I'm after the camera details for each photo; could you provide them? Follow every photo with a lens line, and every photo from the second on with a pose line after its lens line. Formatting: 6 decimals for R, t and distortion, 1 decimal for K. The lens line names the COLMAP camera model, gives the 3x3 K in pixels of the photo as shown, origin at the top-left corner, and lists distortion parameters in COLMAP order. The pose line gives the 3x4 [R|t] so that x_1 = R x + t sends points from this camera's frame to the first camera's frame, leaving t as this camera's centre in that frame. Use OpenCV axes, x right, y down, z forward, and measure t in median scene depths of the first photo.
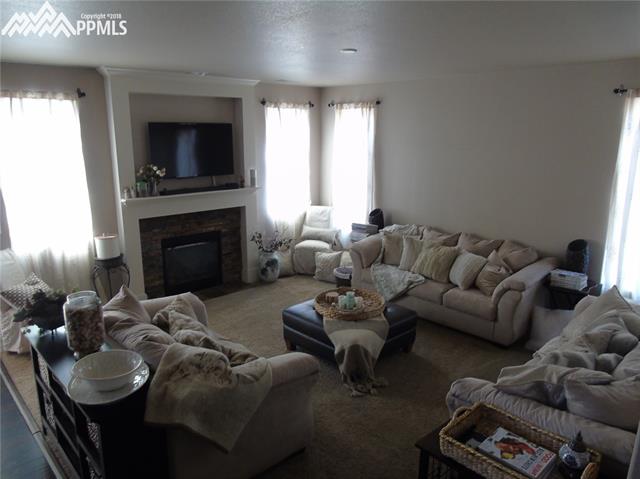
lens RADIAL K [[476.3, 0, 320.2], [0, 476.3, 240.2], [0, 0, 1]] dist [-0.030009, 0.015235]
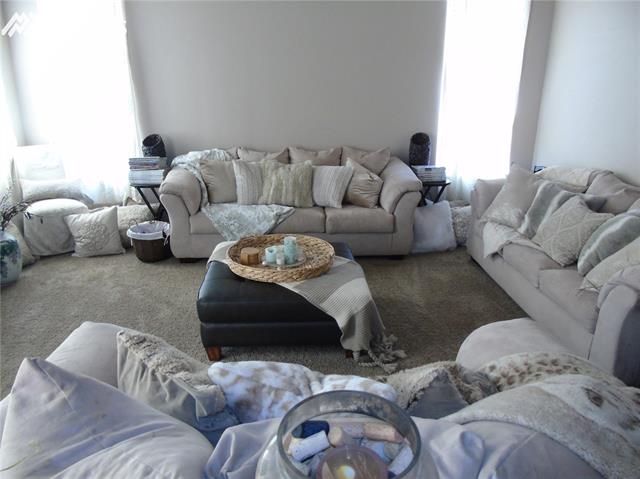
lens RADIAL K [[476.3, 0, 319.9], [0, 476.3, 239.4], [0, 0, 1]] dist [-0.030009, 0.015235]
pose [[0.673250, -0.246030, 0.697283, -0.276420], [0.174264, 0.969252, 0.173733, 0.005386], [-0.718586, 0.004545, 0.695423, 0.395331]]
